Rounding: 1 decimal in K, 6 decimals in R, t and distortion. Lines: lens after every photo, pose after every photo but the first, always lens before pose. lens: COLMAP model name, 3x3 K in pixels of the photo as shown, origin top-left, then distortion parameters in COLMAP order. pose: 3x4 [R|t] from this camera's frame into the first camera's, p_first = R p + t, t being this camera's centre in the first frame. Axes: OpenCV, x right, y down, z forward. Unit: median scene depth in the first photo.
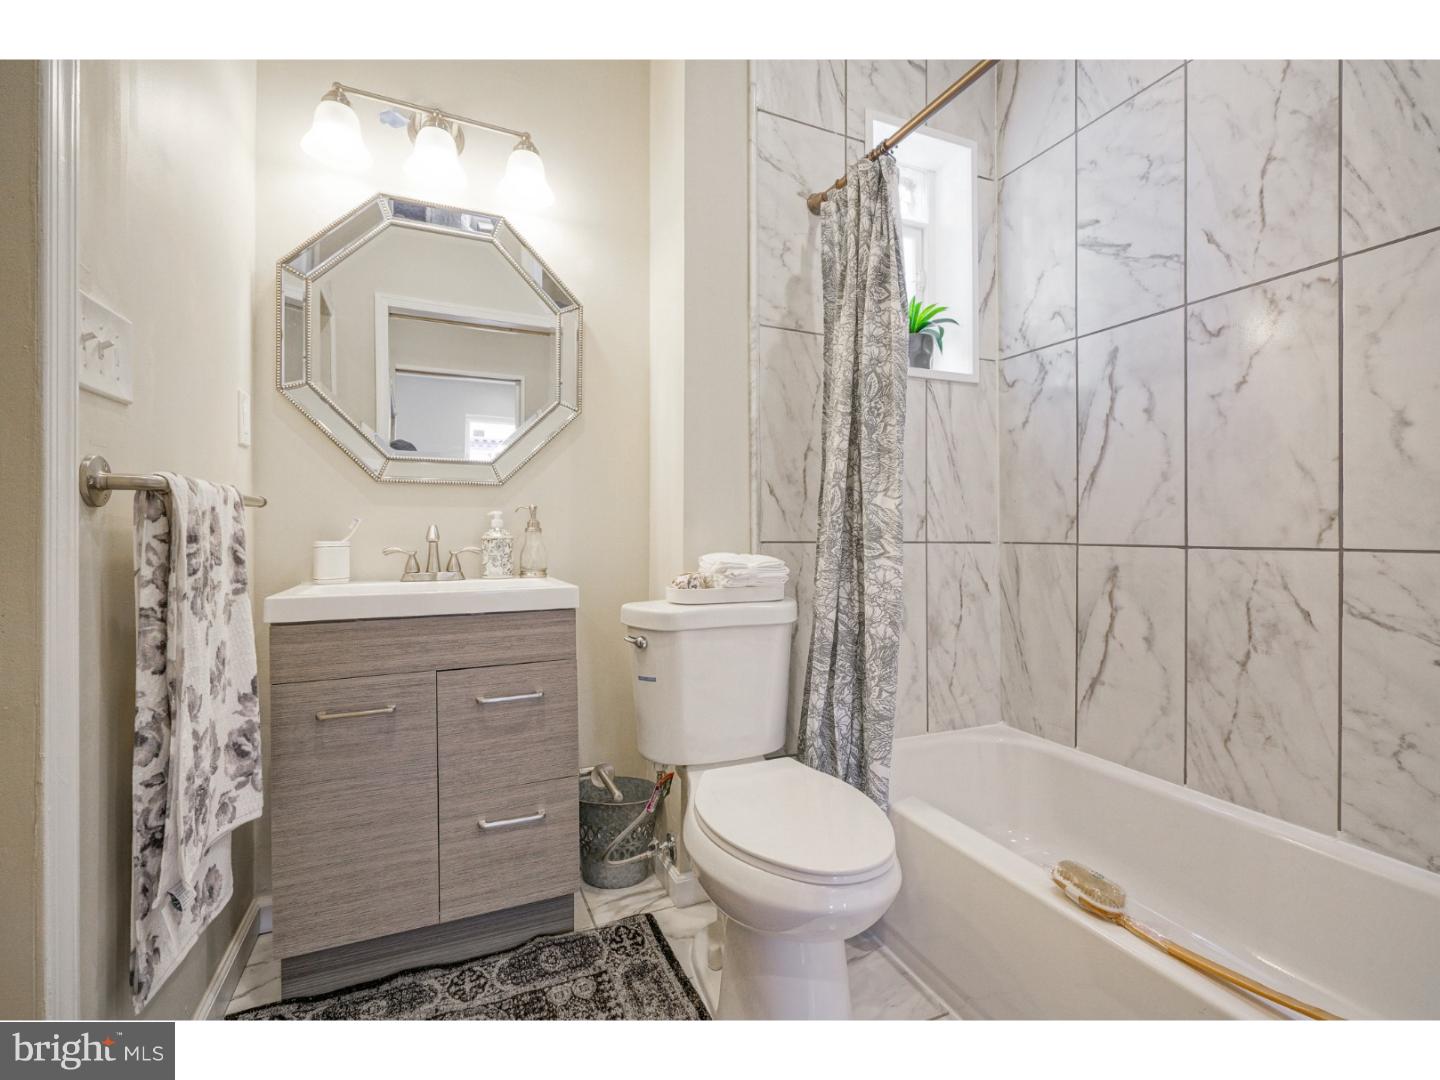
lens RADIAL K [[653.4, 0, 727.6], [0, 653.4, 526.4], [0, 0, 1]] dist [0.001949, 0.001312]
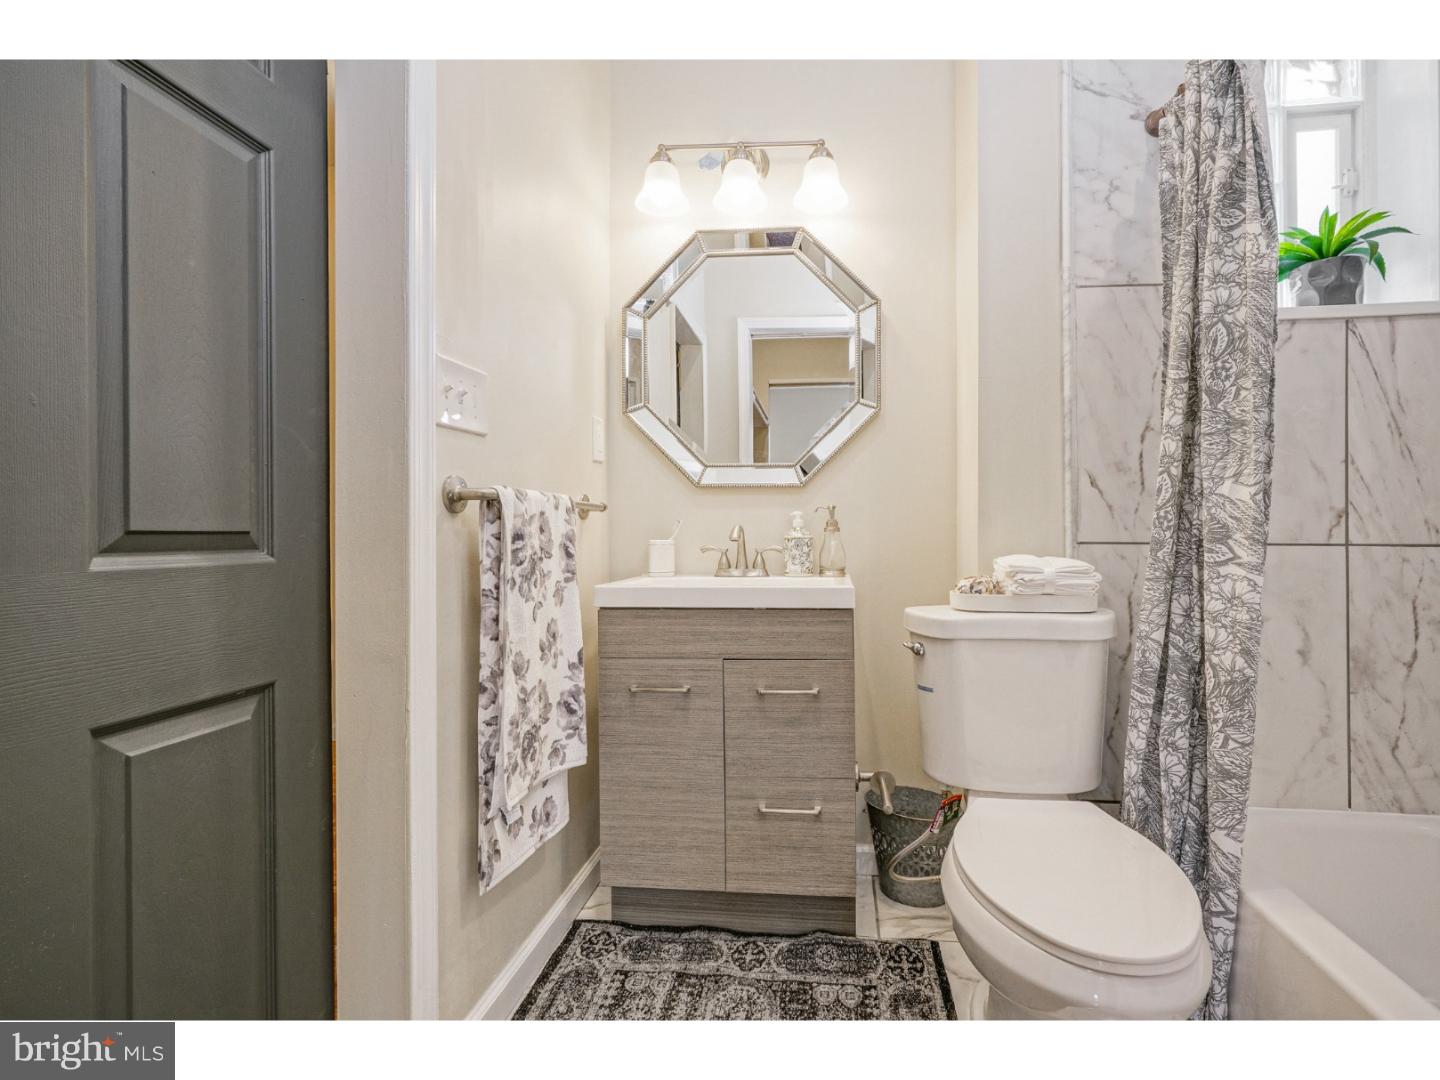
lens RADIAL K [[670.3, 0, 784.1], [0, 670.3, 527.1], [0, 0, 1]] dist [0.003174, 0.001426]
pose [[0.872719, -0.005618, -0.488190, 0.168510], [0.005911, 0.999982, -0.000939, 0.002401], [0.488186, -0.002066, 0.872737, 0.066061]]
